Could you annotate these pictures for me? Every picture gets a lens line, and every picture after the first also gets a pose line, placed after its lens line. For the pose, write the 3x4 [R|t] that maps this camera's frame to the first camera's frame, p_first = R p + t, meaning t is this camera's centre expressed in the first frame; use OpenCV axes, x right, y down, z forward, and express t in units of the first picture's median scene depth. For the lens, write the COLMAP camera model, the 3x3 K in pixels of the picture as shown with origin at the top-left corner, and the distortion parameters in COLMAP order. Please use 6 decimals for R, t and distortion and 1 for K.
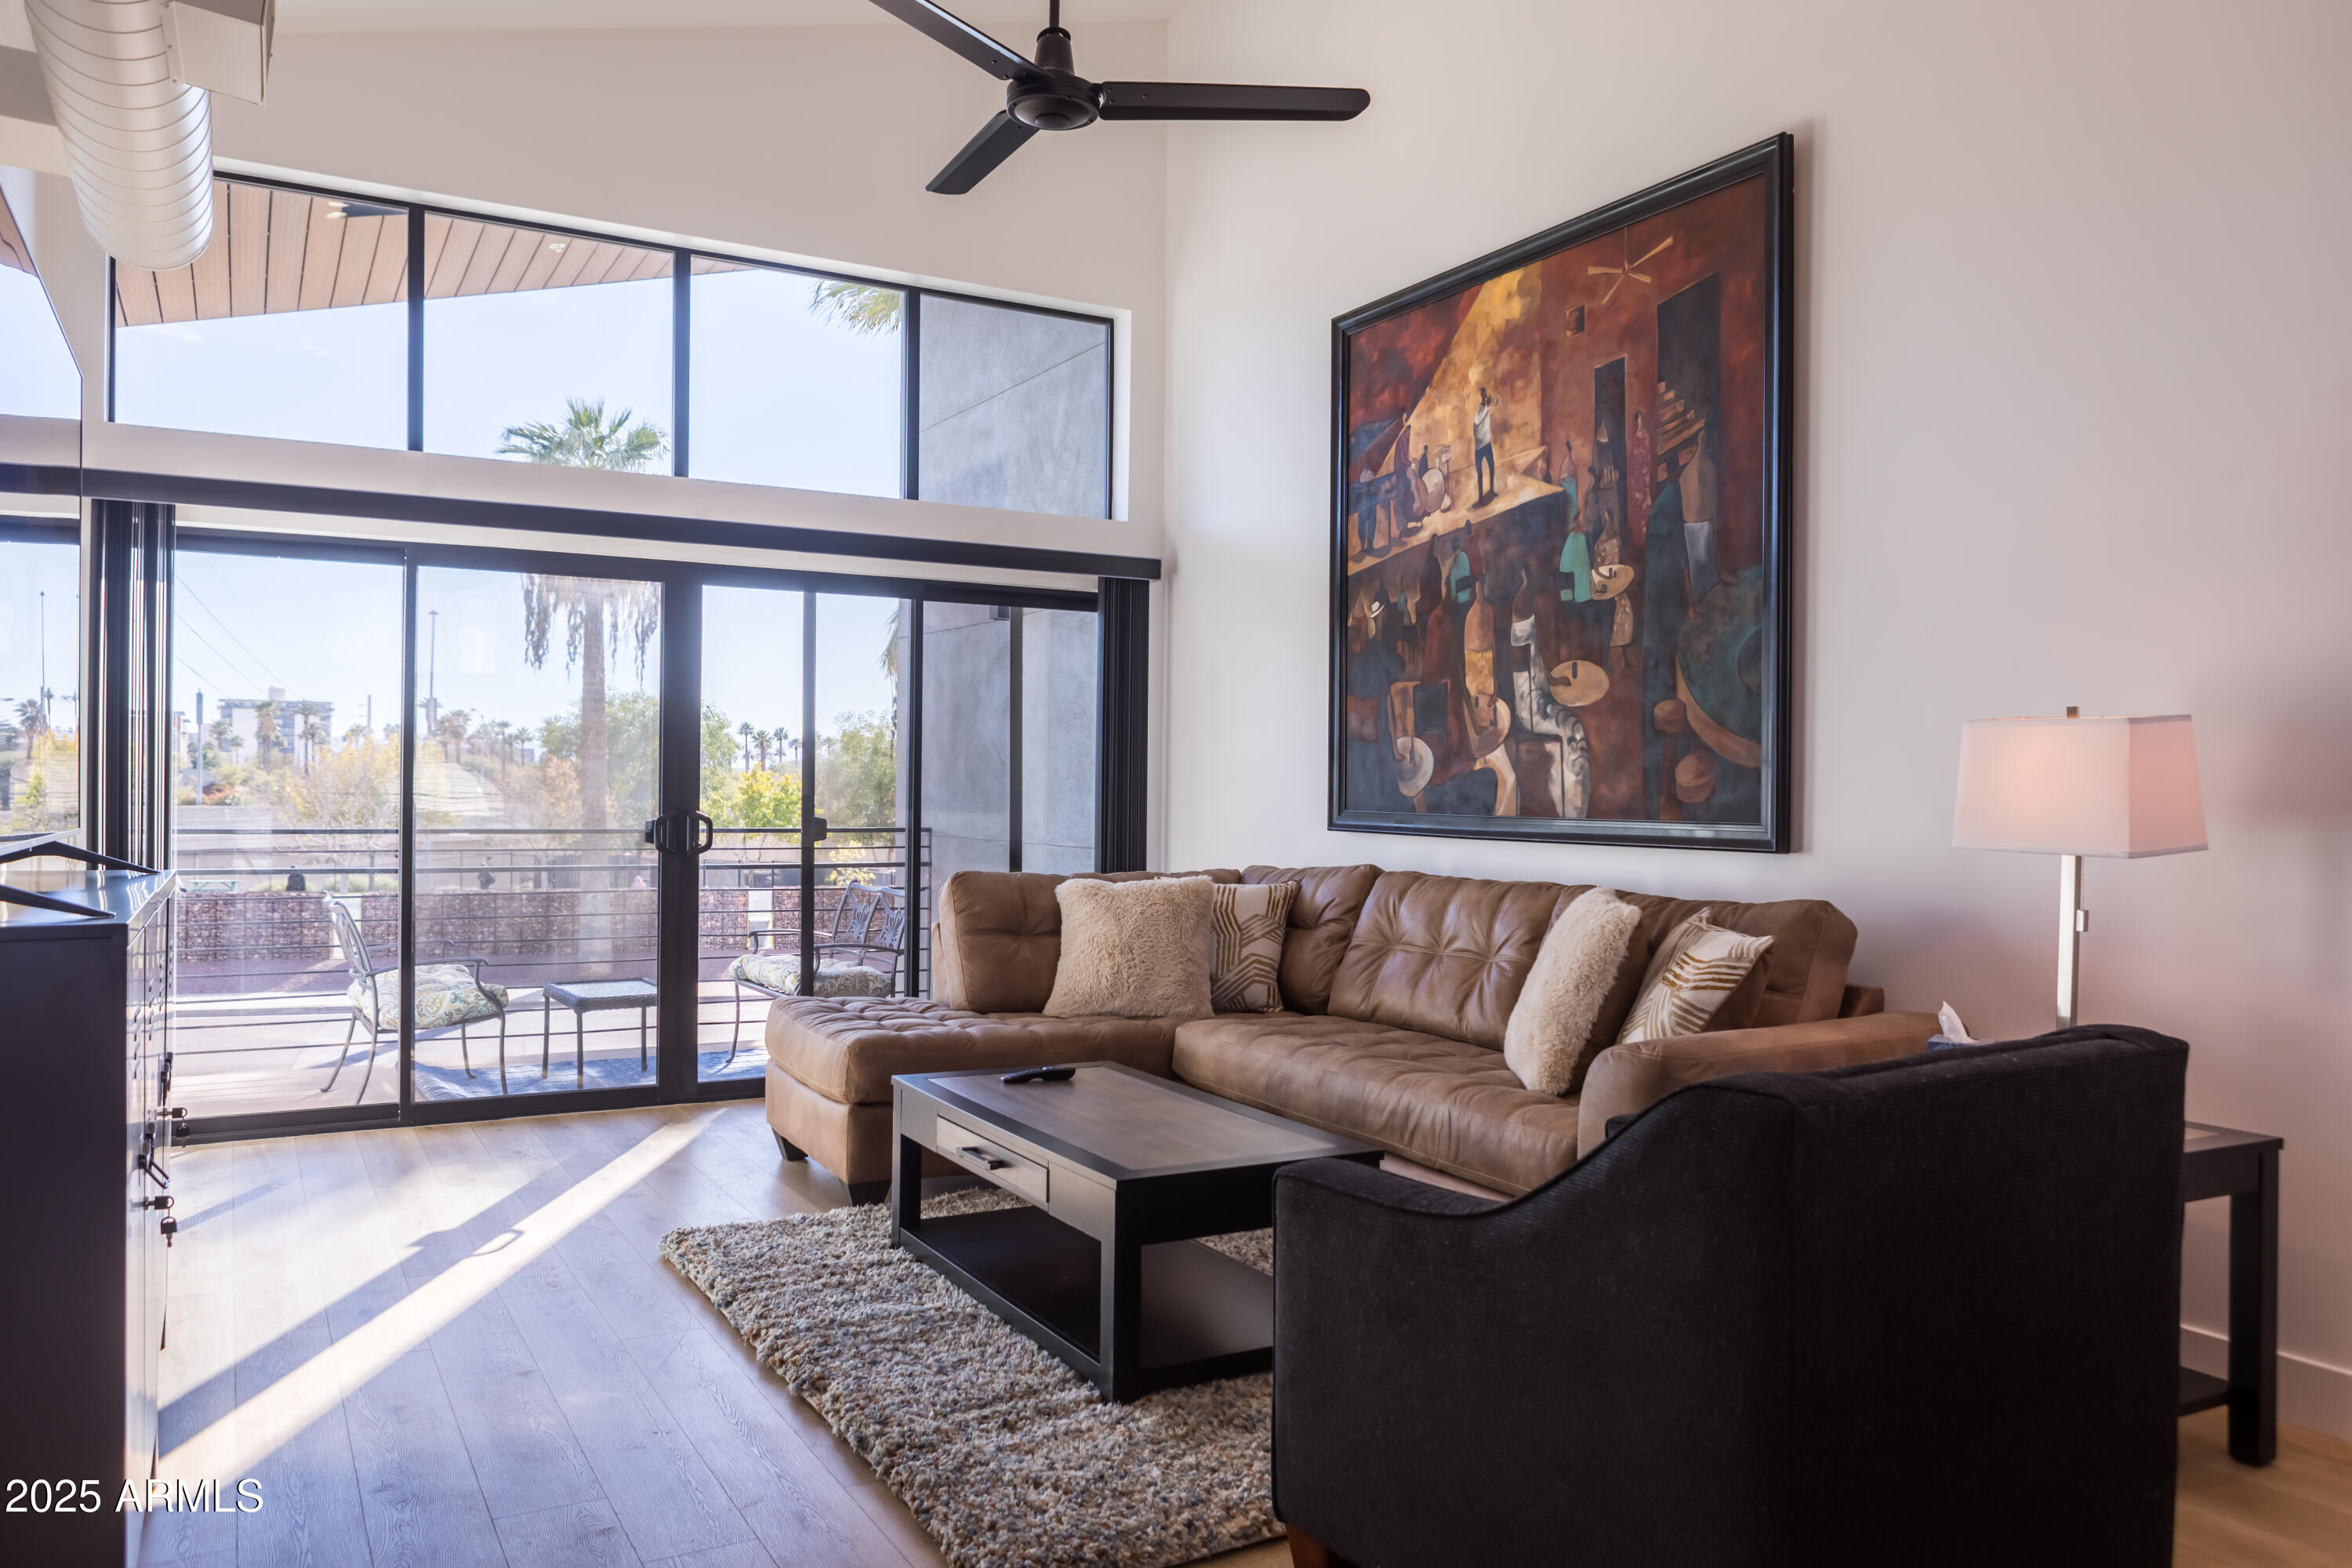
lens RADIAL K [[1680.3, 0, 1176.0], [0, 1680.3, 784.0], [0, 0, 1]] dist [-0.014082, -0.001443]
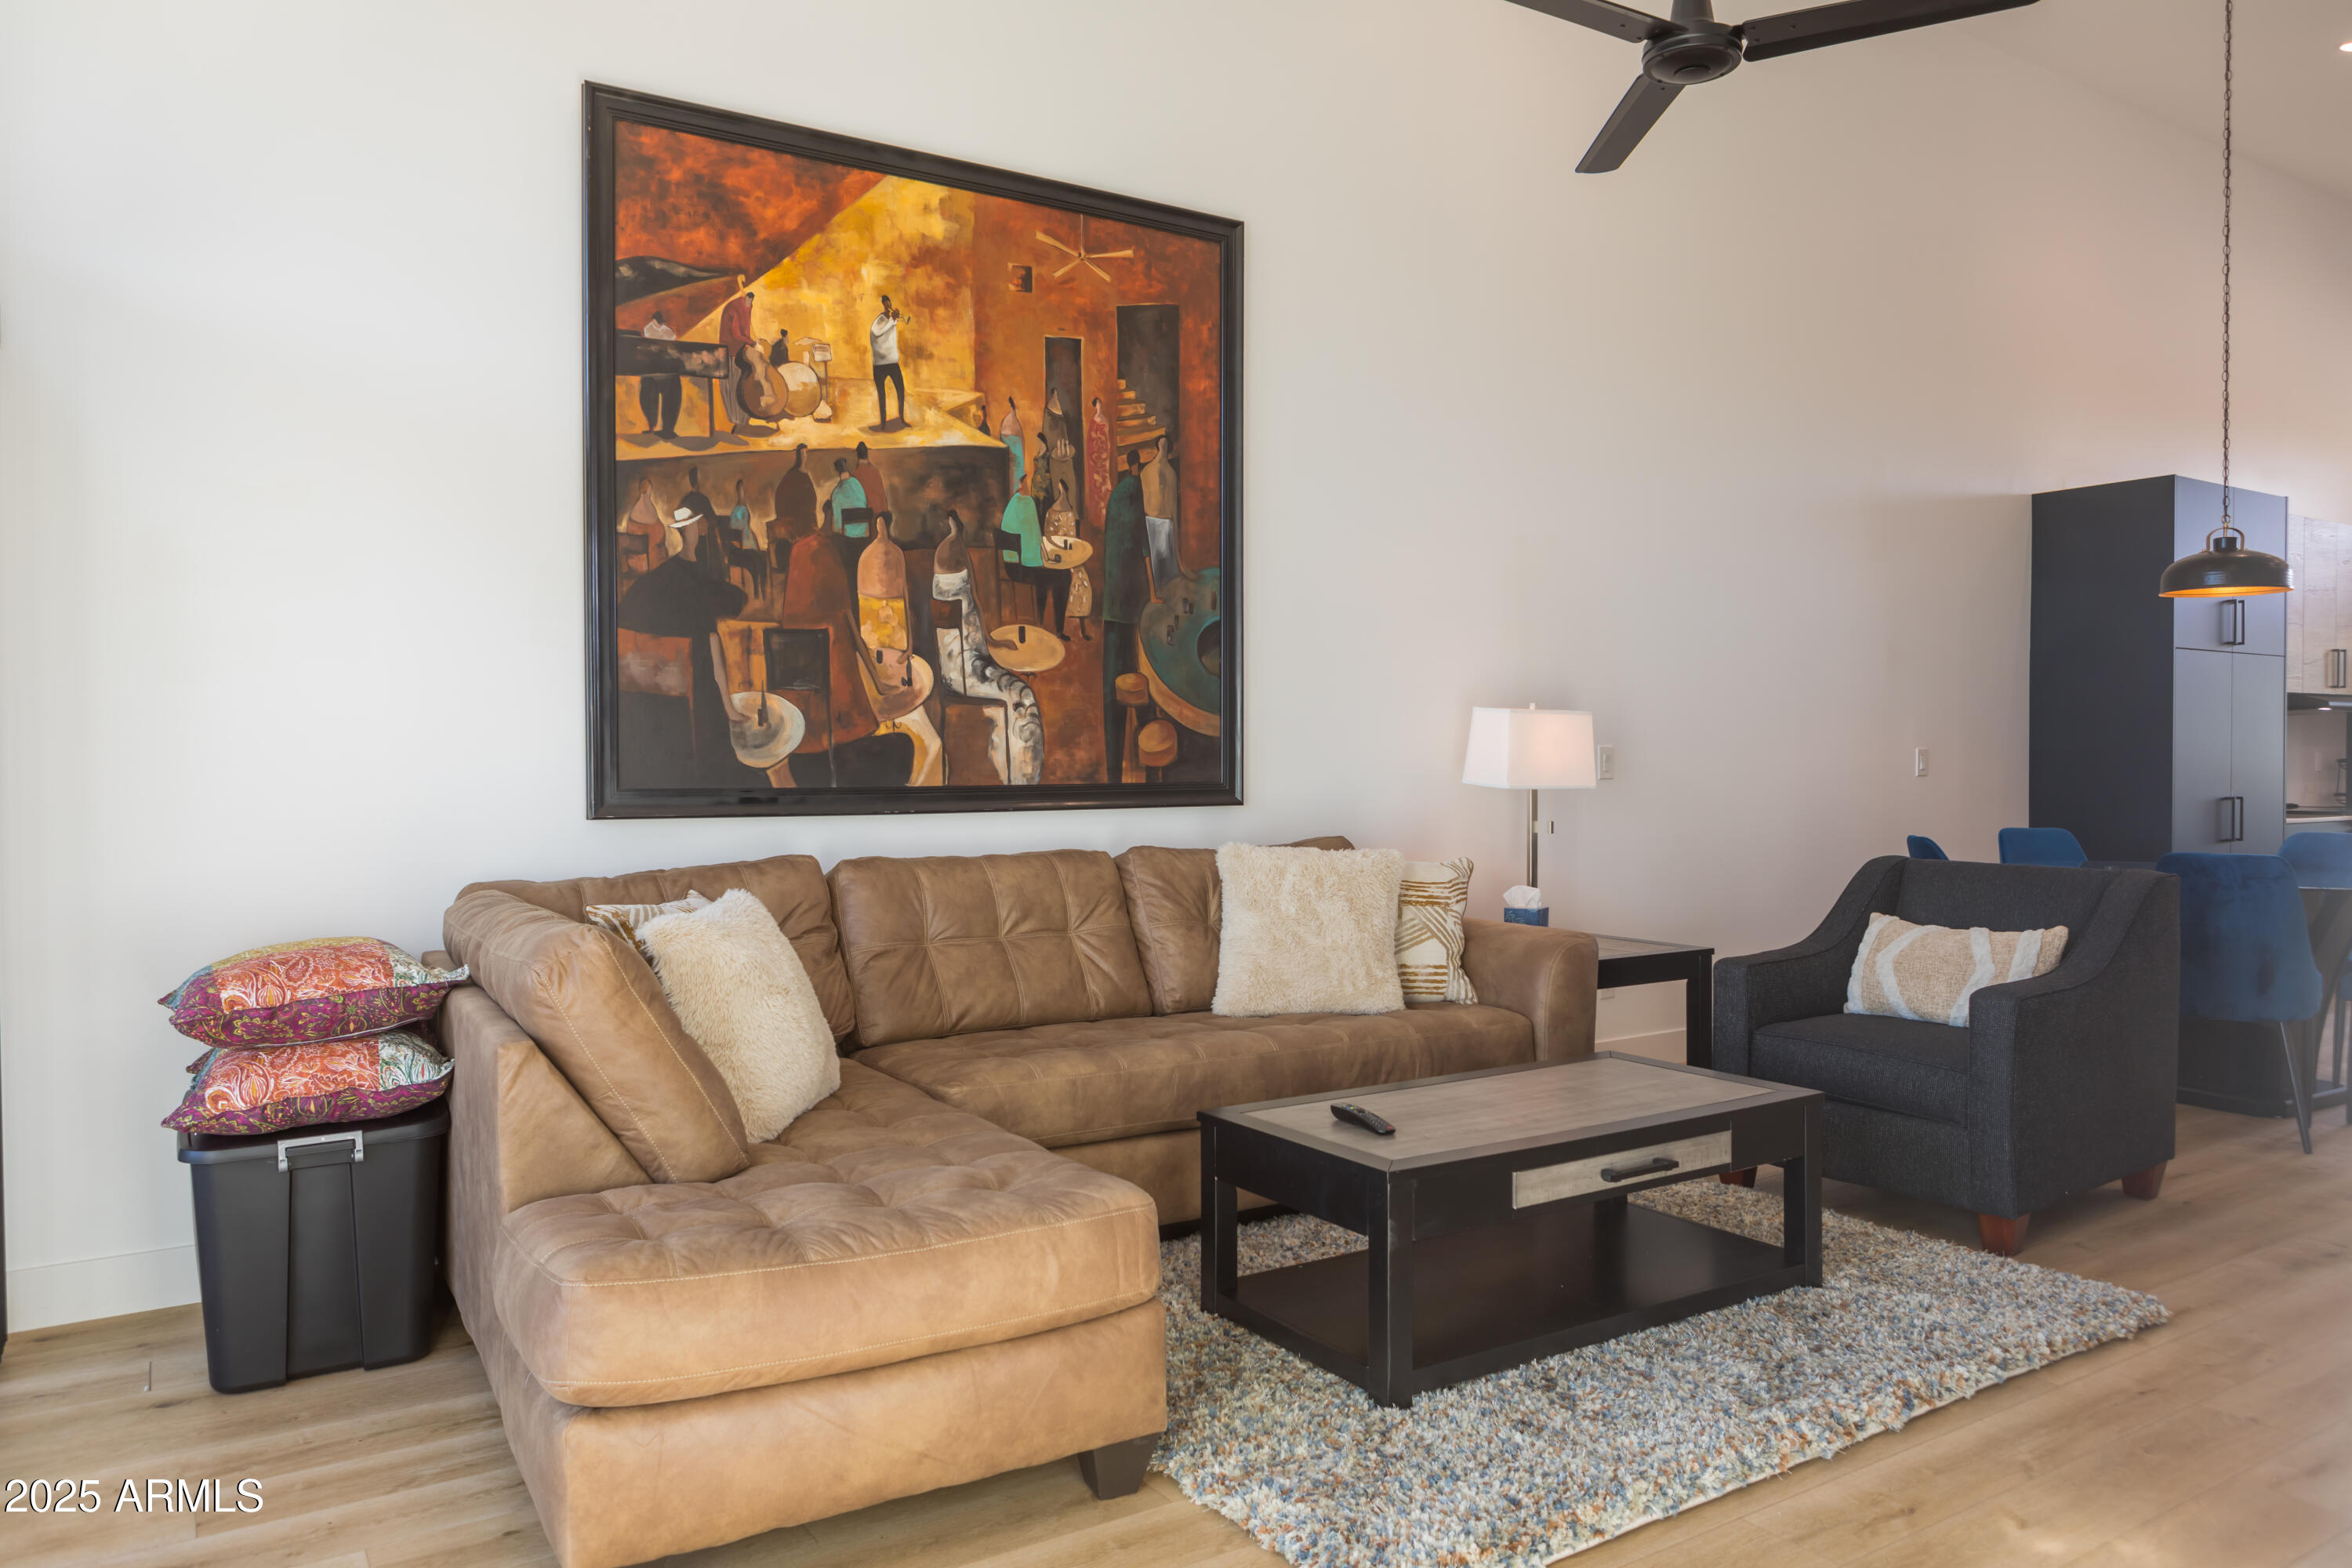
lens RADIAL K [[1633.5, 0, 1176.0], [0, 1633.5, 784.0], [0, 0, 1]] dist [-0.023190, 0.000023]
pose [[-0.067144, -0.027179, 0.997373, -0.677214], [0.002844, 0.999620, 0.027432, -0.005808], [-0.997739, 0.004678, -0.067041, 0.908892]]
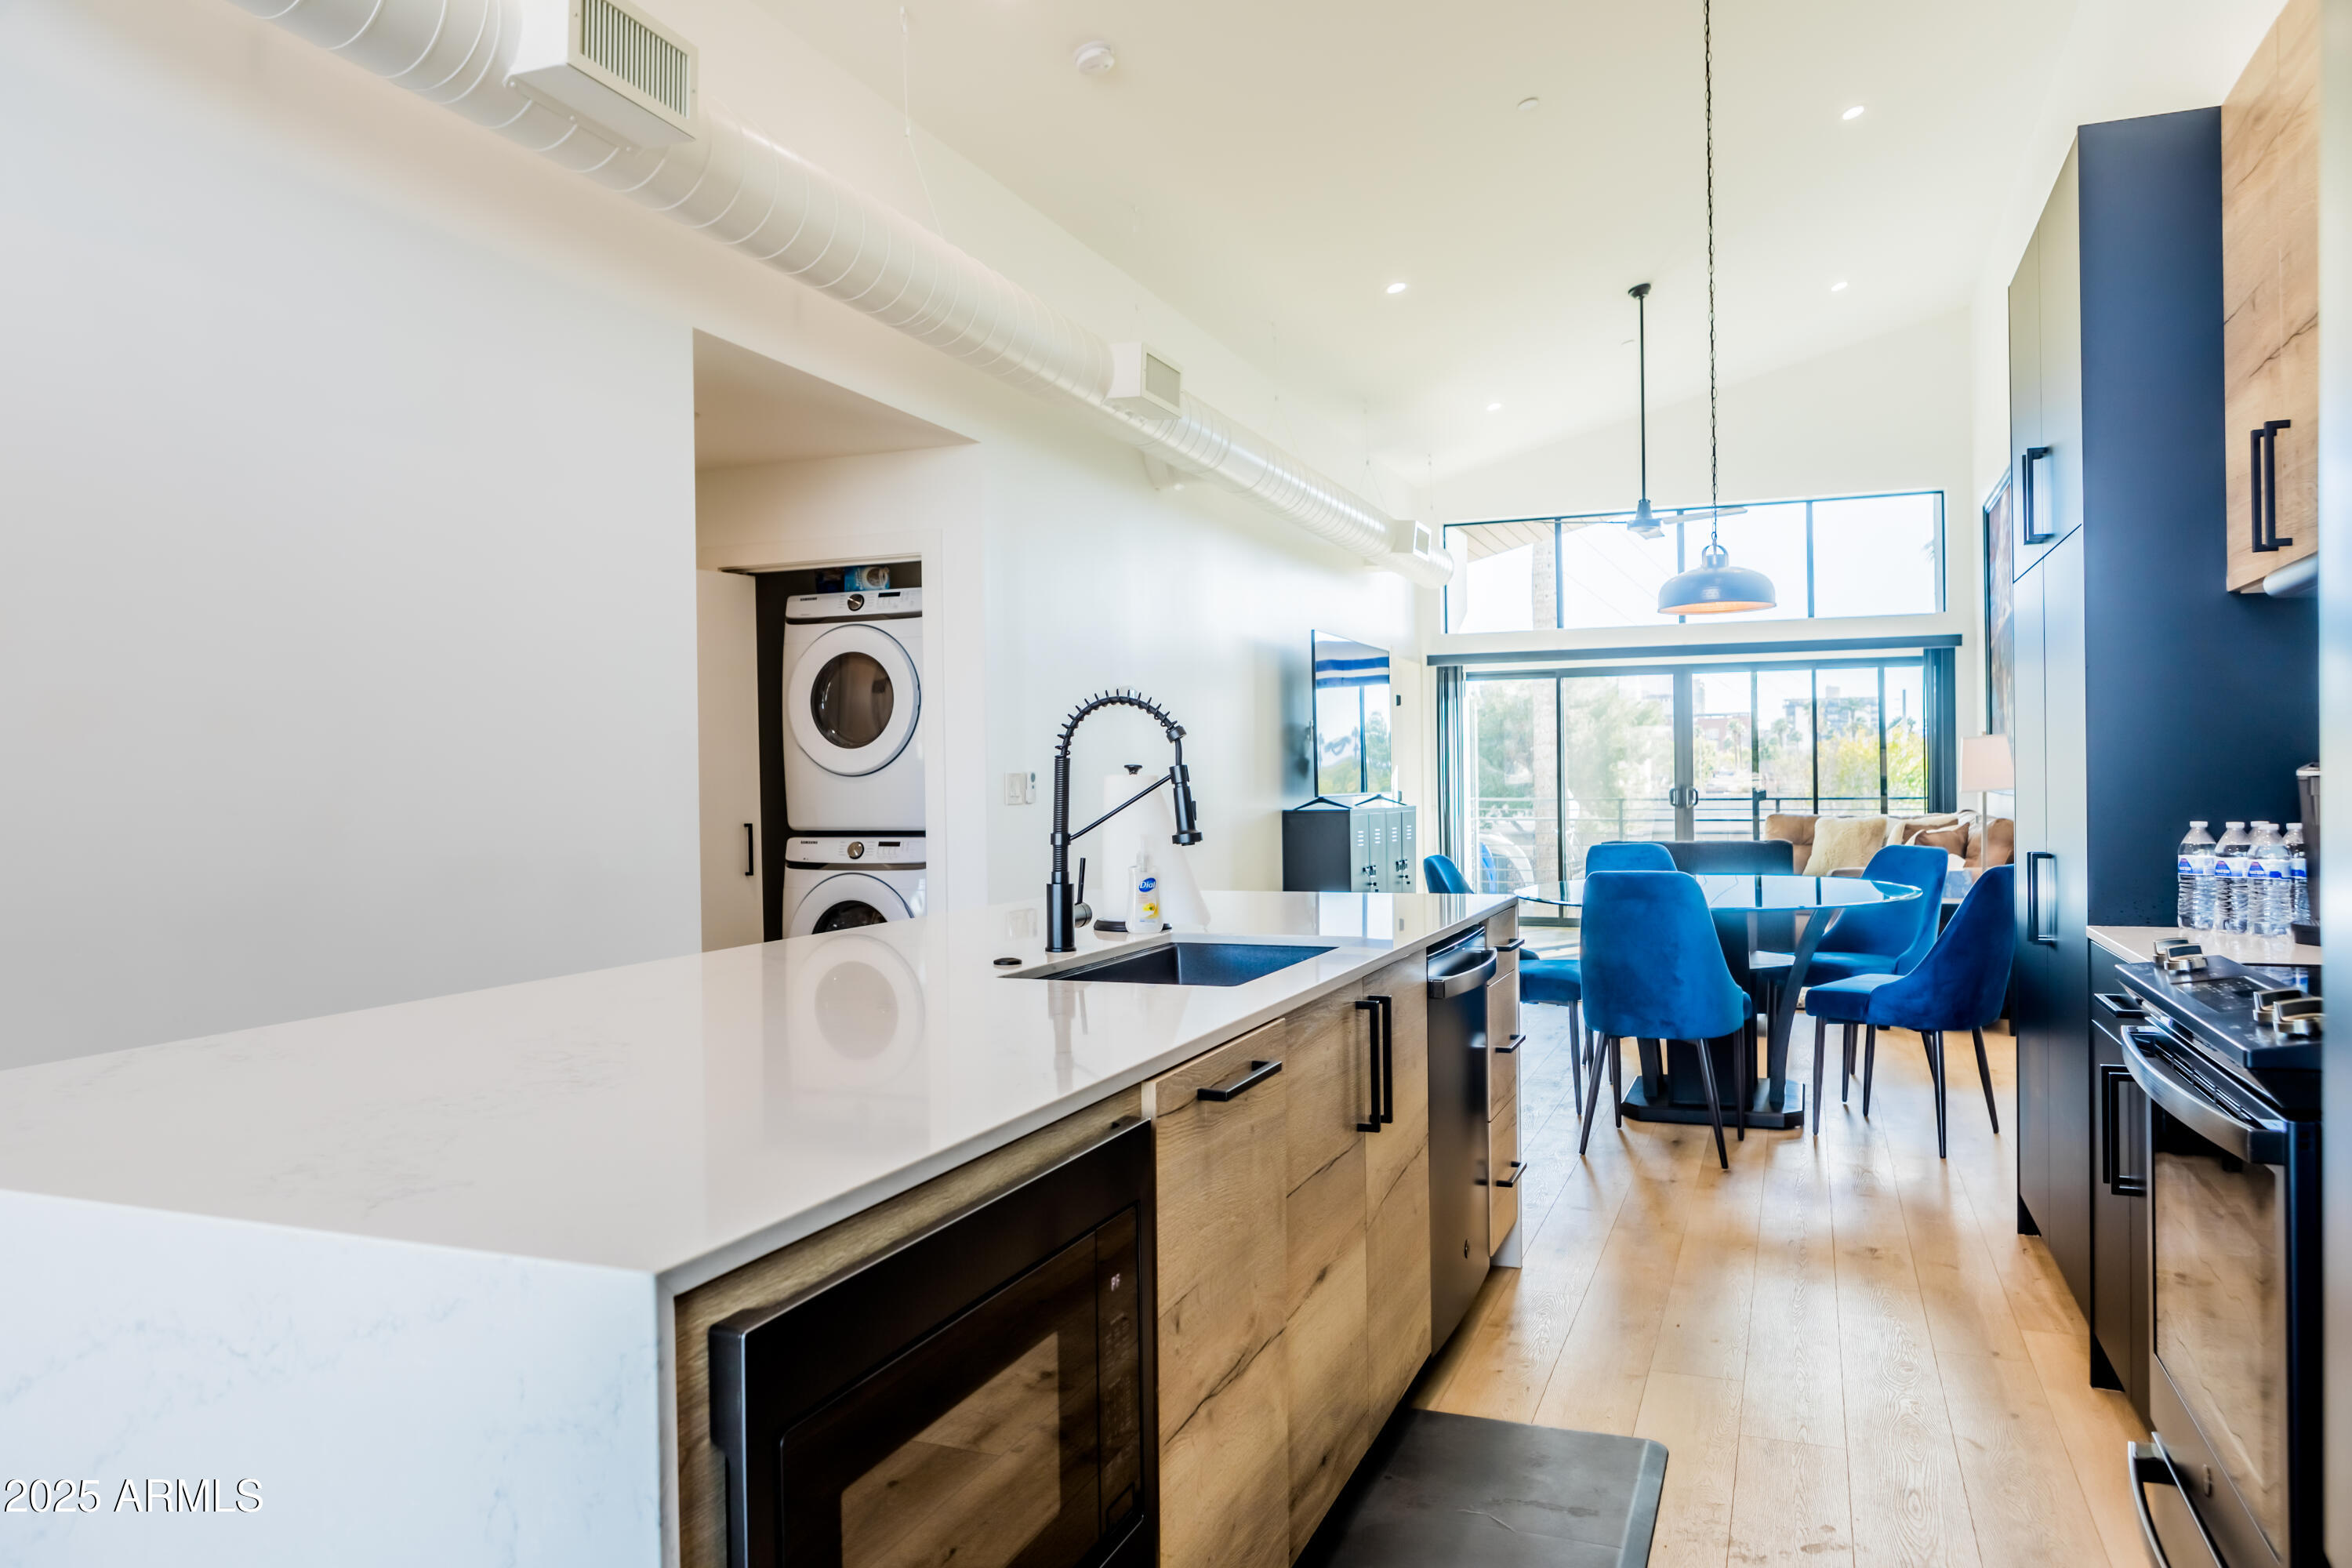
lens RADIAL K [[1606.6, 0, 1176.0], [0, 1606.6, 784.0], [0, 0, 1]] dist [-0.004772, -0.000635]
pose [[0.632077, -0.012131, -0.774811, 0.970236], [0.018029, 0.999837, -0.000946, 0.007352], [0.774696, -0.013370, 0.632193, -0.841512]]
